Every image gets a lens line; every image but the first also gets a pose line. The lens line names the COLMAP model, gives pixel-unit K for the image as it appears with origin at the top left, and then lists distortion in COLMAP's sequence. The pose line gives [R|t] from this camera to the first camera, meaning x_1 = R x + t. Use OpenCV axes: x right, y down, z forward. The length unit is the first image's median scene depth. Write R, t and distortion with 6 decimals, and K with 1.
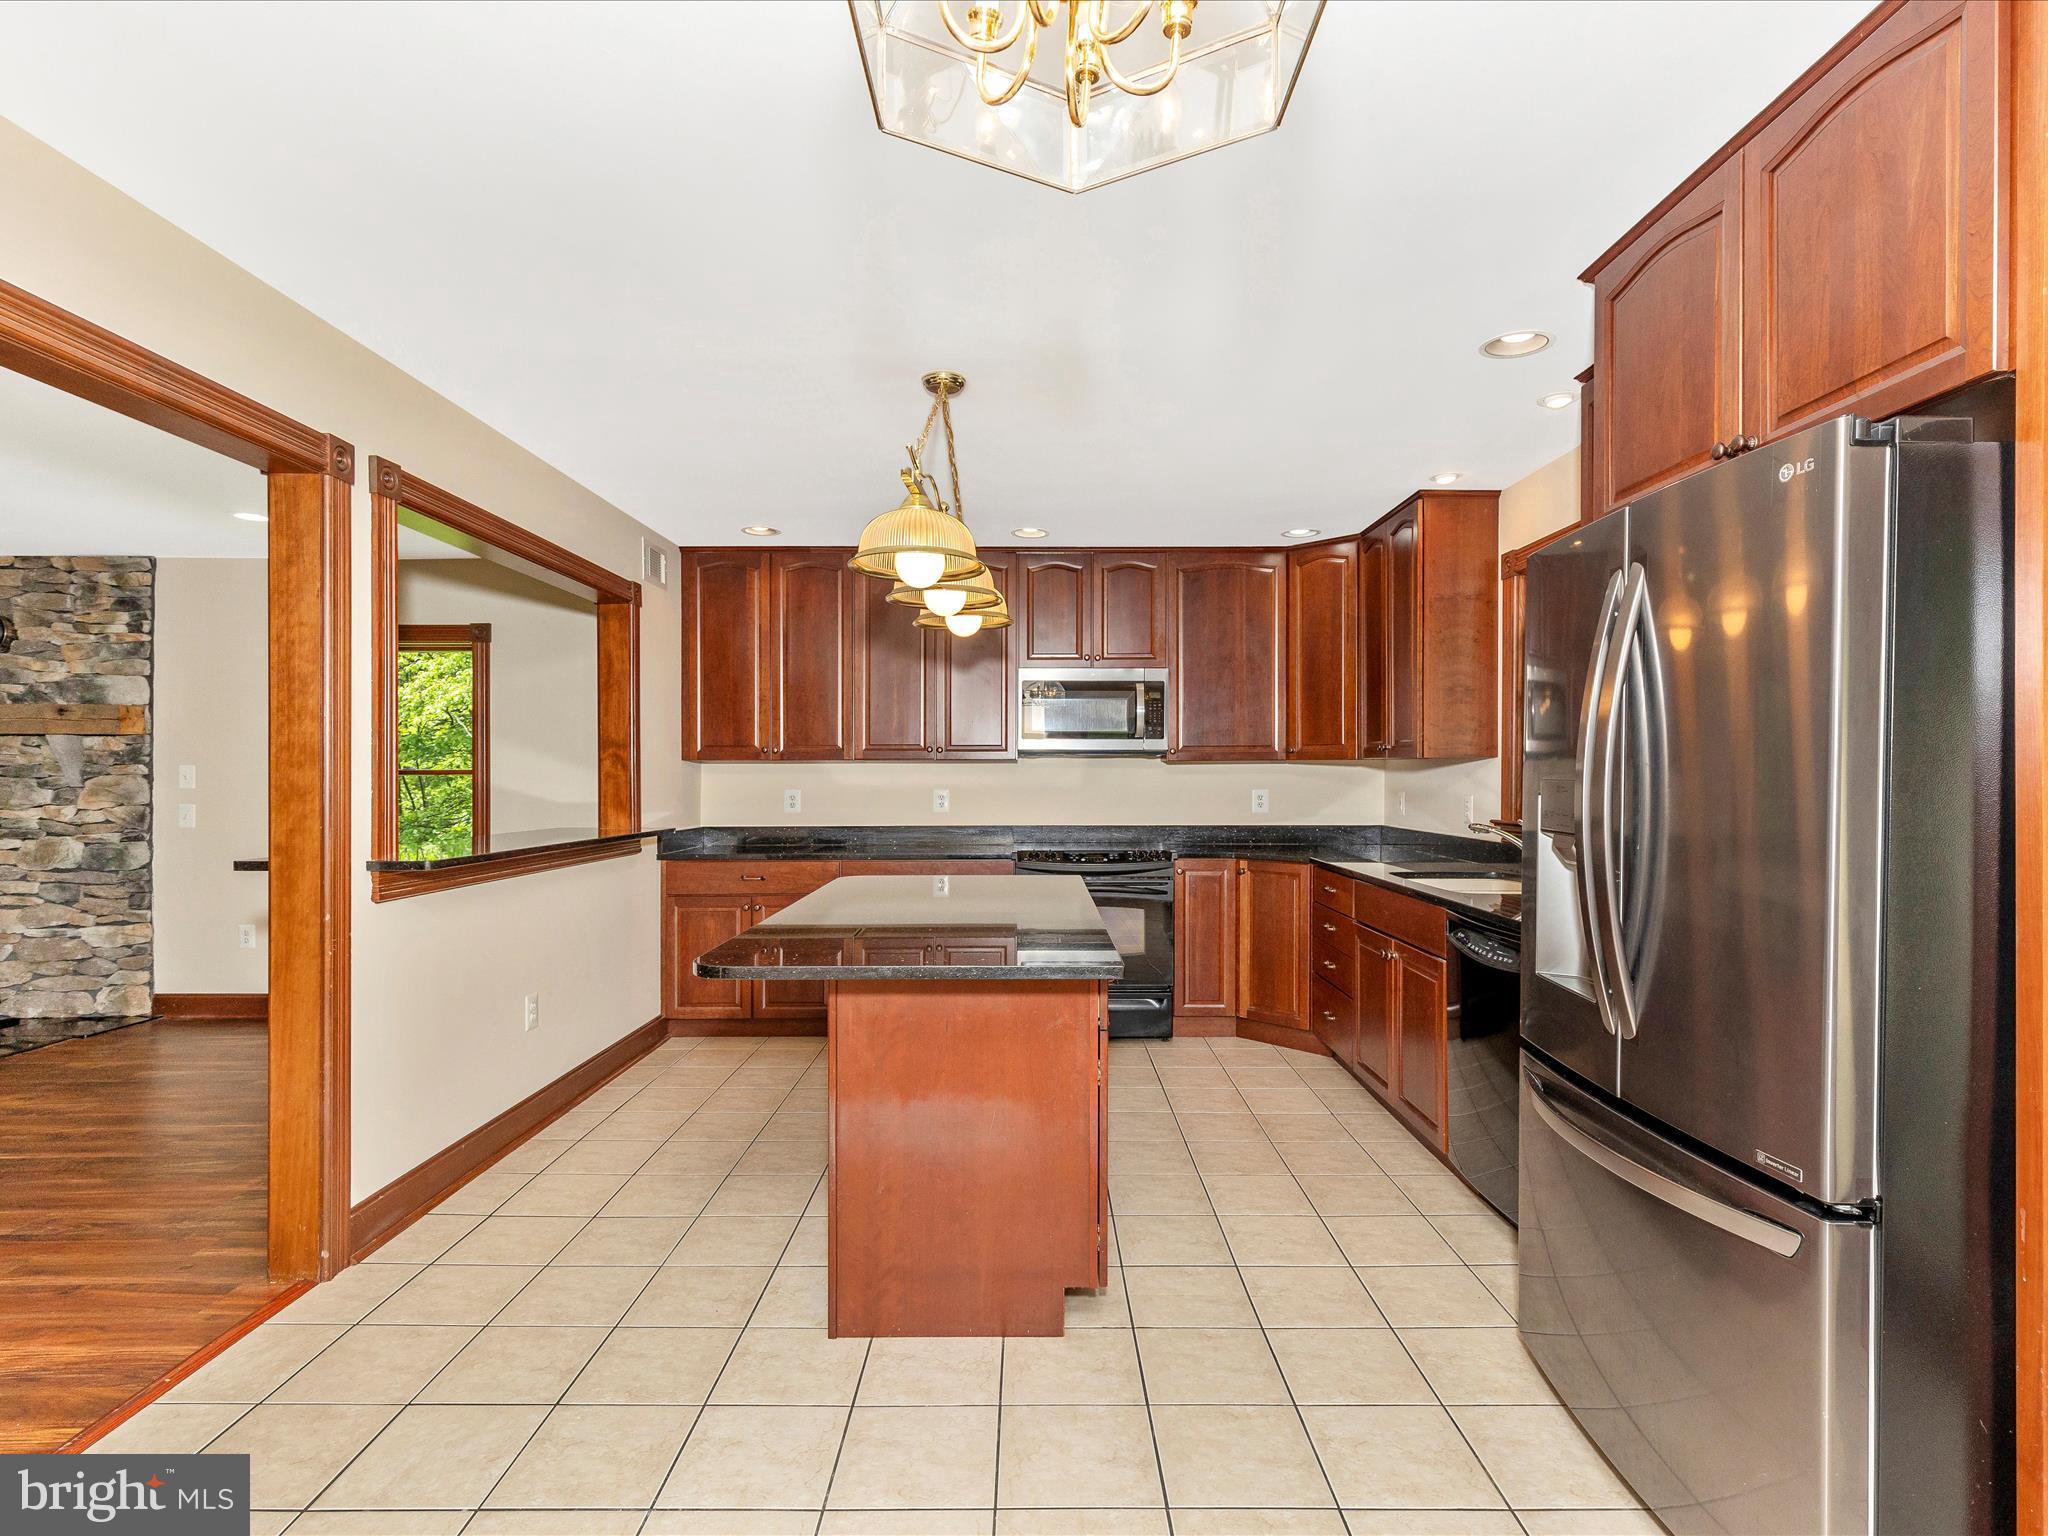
lens RADIAL K [[1046.2, 0, 1032.1], [0, 1046.2, 768.3], [0, 0, 1]] dist [0.014970, -0.004638]
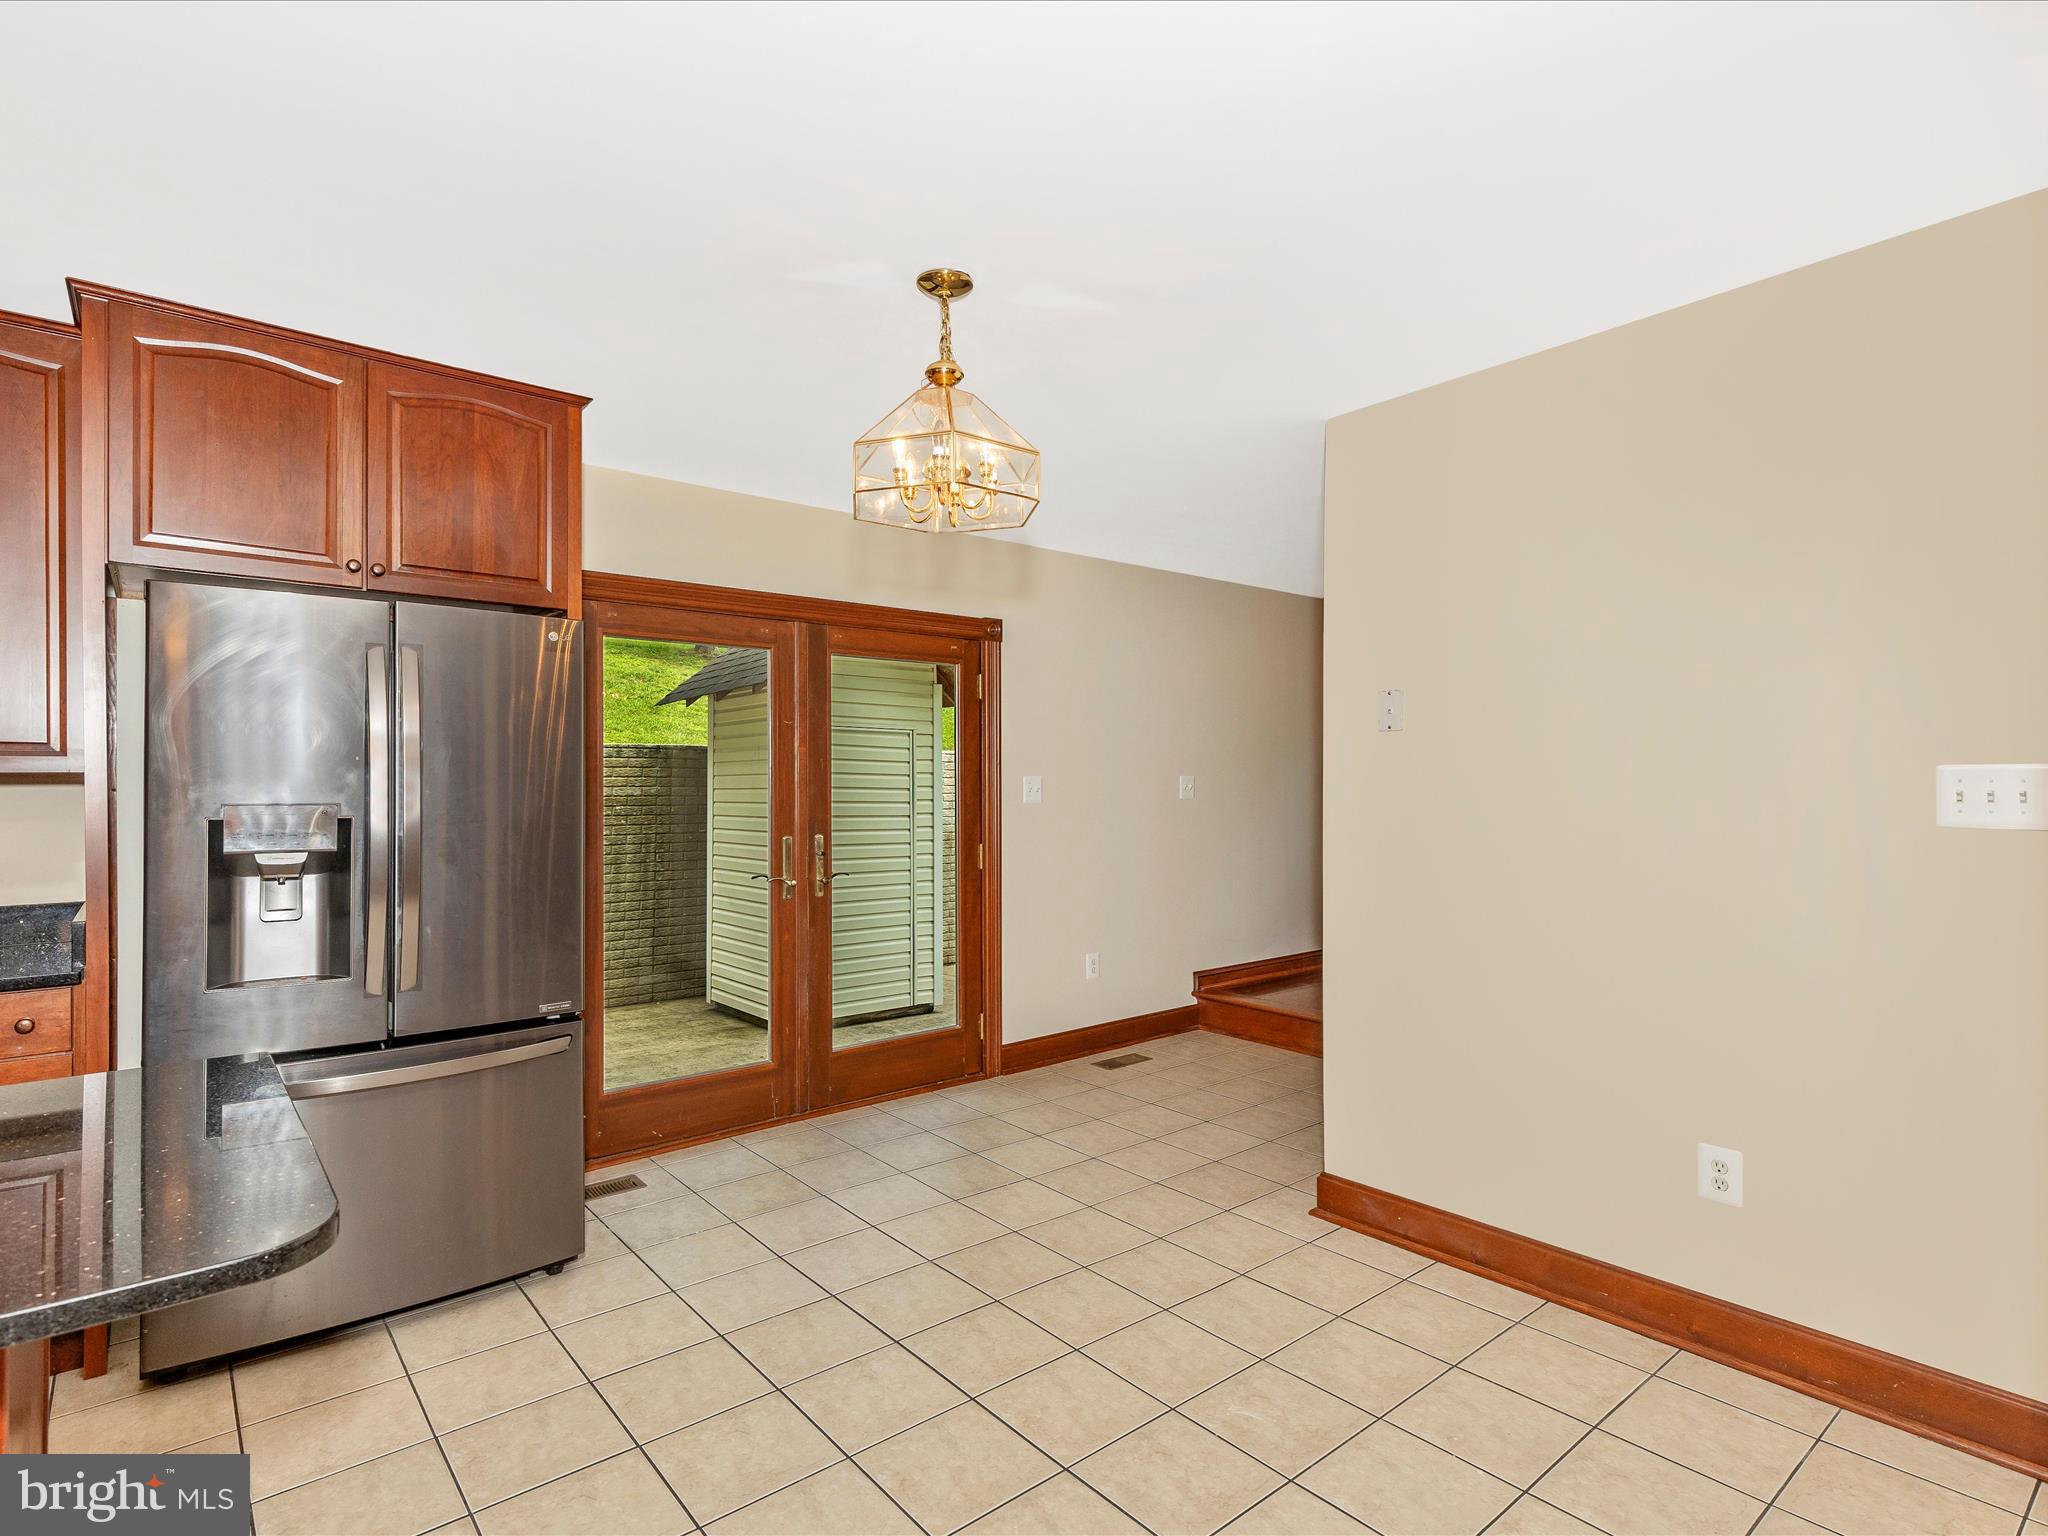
lens RADIAL K [[1046.2, 0, 1039.6], [0, 1046.2, 768.6], [0, 0, 1]] dist [0.014970, -0.004638]
pose [[-0.647319, 0.014971, 0.762072, -0.454416], [-0.002236, 0.999765, -0.021540, -0.003048], [-0.762216, -0.015647, -0.647134, 0.551895]]
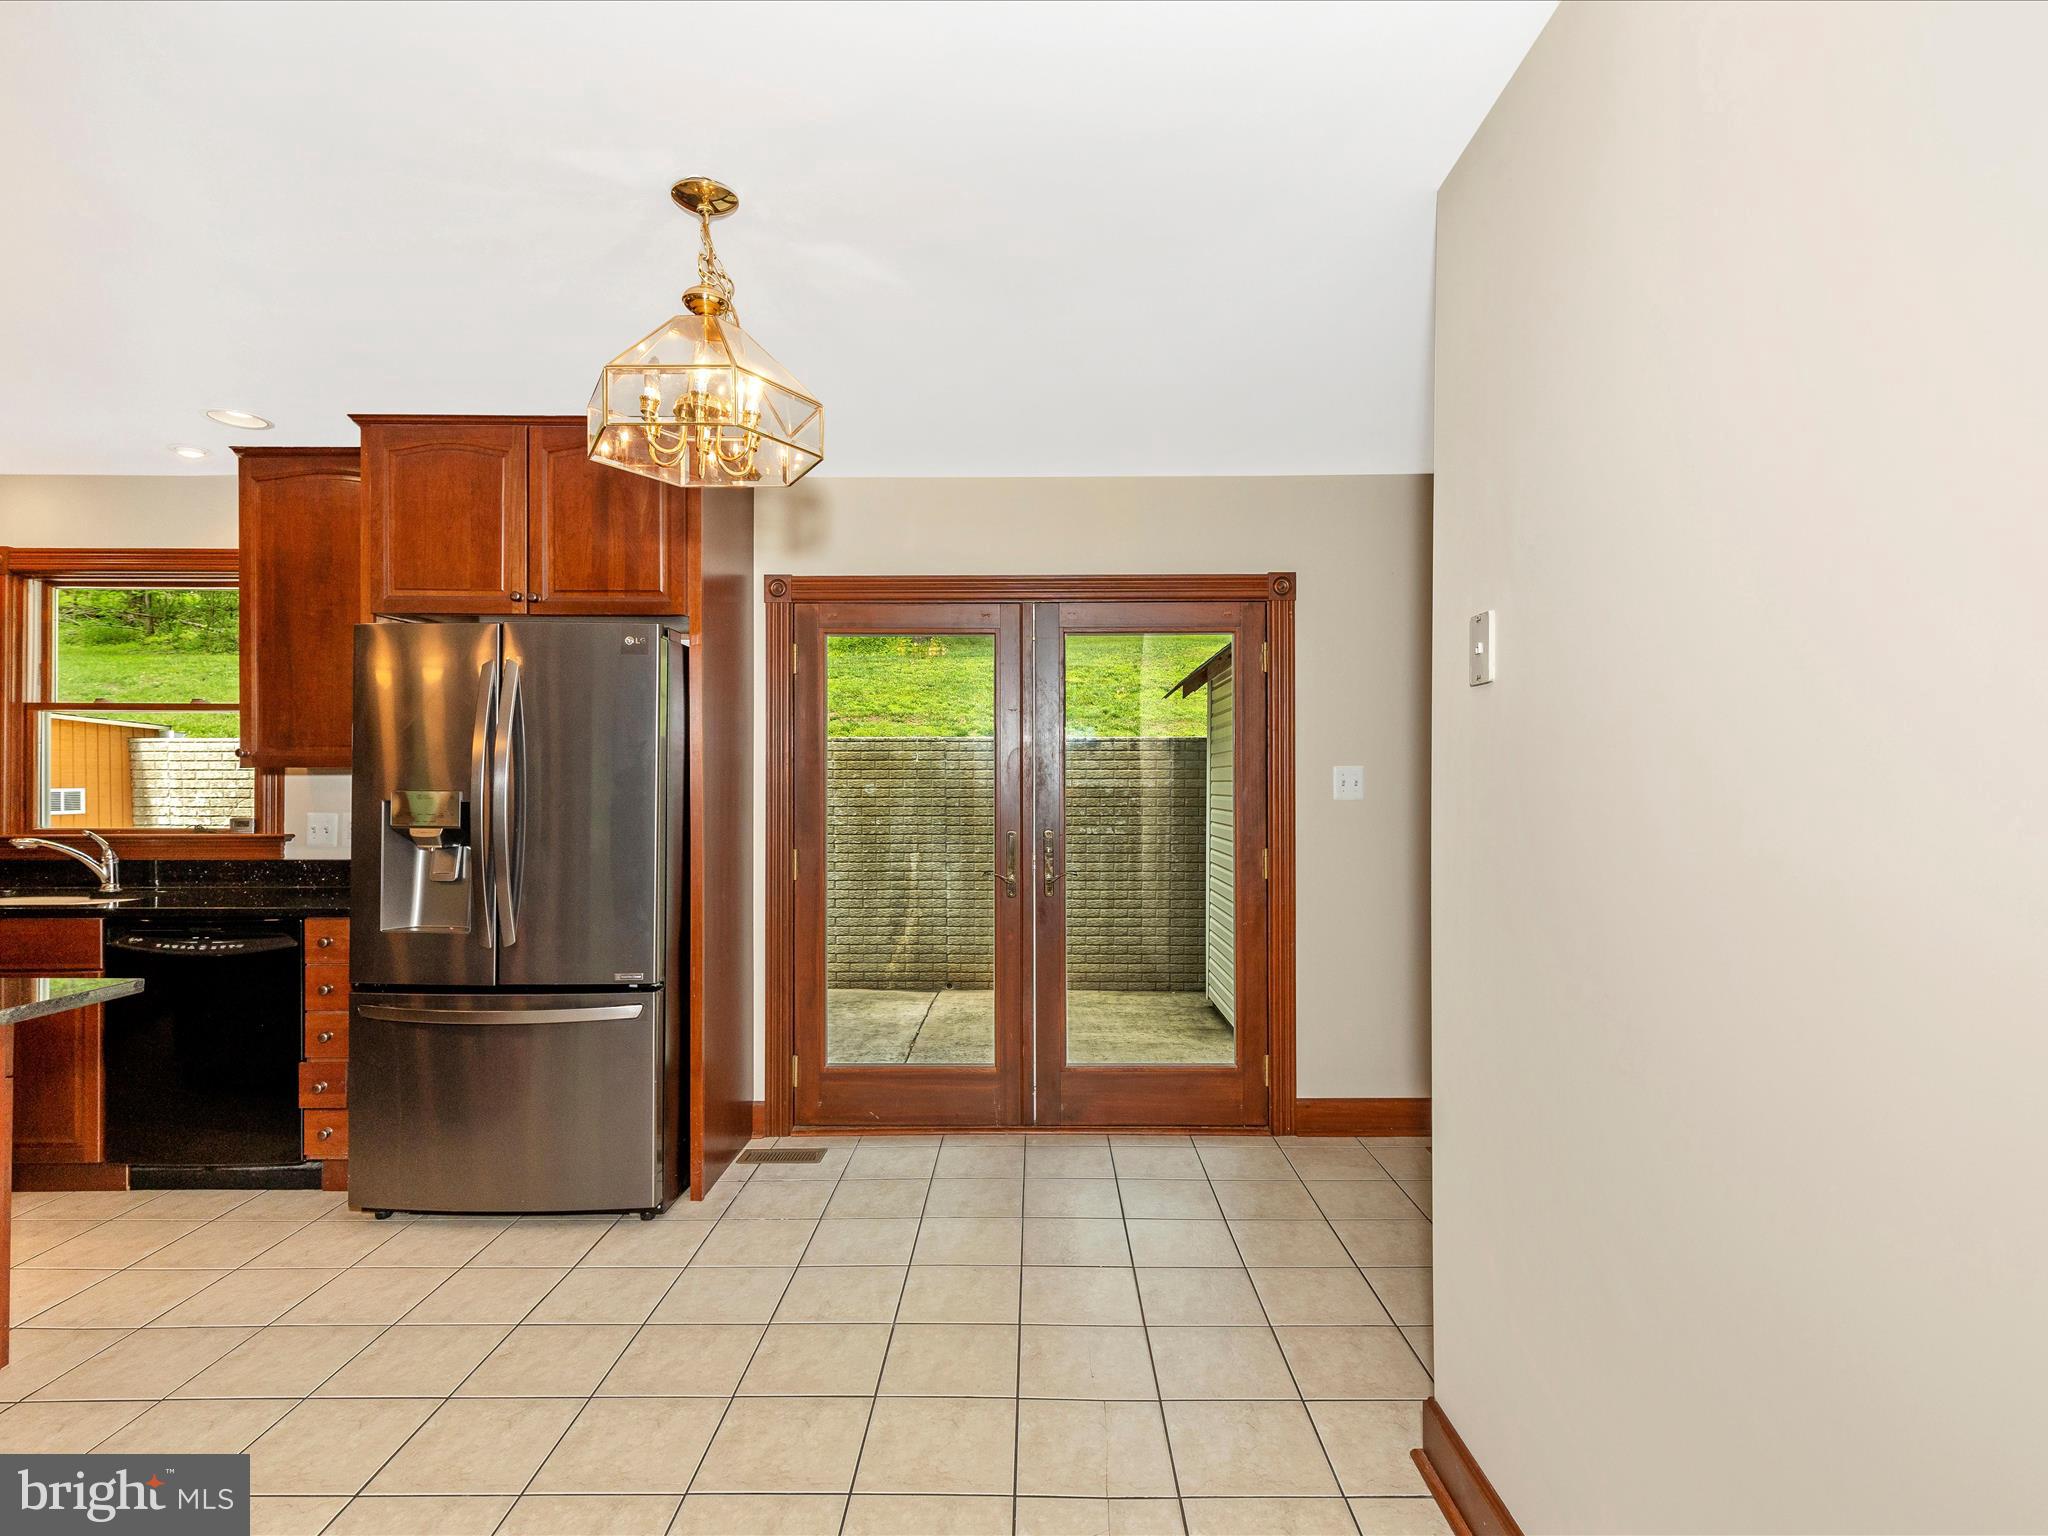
lens RADIAL K [[1046.2, 0, 1044.6], [0, 1046.2, 768.6], [0, 0, 1]] dist [0.014970, -0.004638]
pose [[-0.002152, 0.011605, 0.999930, -0.479303], [-0.006757, 0.999910, -0.011619, -0.004426], [-0.999975, -0.006782, -0.002074, 0.068339]]
